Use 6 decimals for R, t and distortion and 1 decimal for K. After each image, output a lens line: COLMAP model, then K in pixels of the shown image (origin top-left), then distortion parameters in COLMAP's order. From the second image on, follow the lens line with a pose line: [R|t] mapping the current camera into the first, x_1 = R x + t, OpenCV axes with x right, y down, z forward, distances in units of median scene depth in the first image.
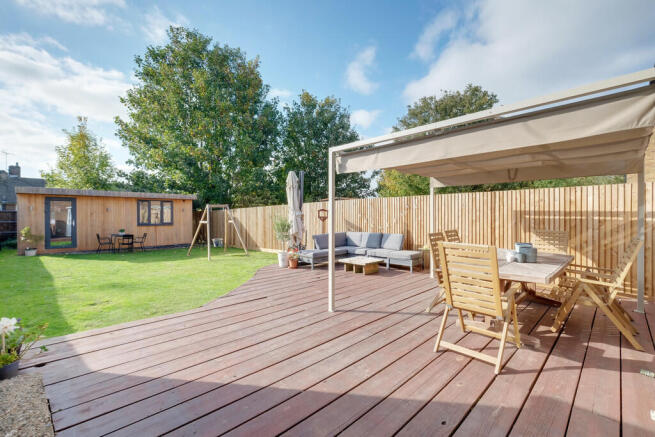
lens RADIAL K [[285.9, 0, 327.5], [0, 285.9, 218.5], [0, 0, 1]] dist [-0.002949, 0.000019]
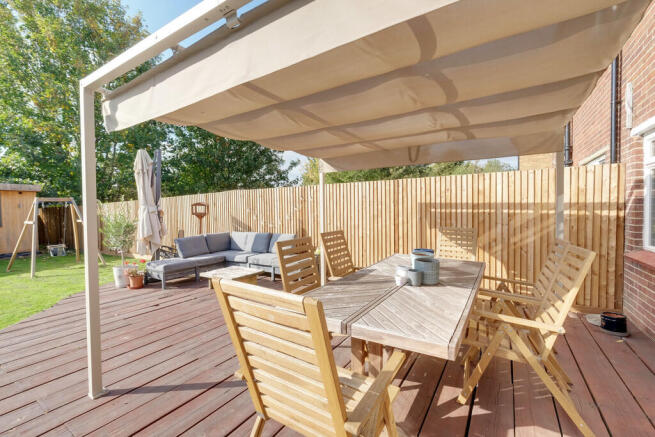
lens RADIAL K [[285.9, 0, 327.5], [0, 285.9, 218.5], [0, 0, 1]] dist [-0.002949, 0.000019]
pose [[0.972458, -0.017939, 0.232386, 0.218280], [0.013369, 0.999685, 0.021226, -0.004322], [-0.232693, -0.017534, 0.972392, 0.277889]]
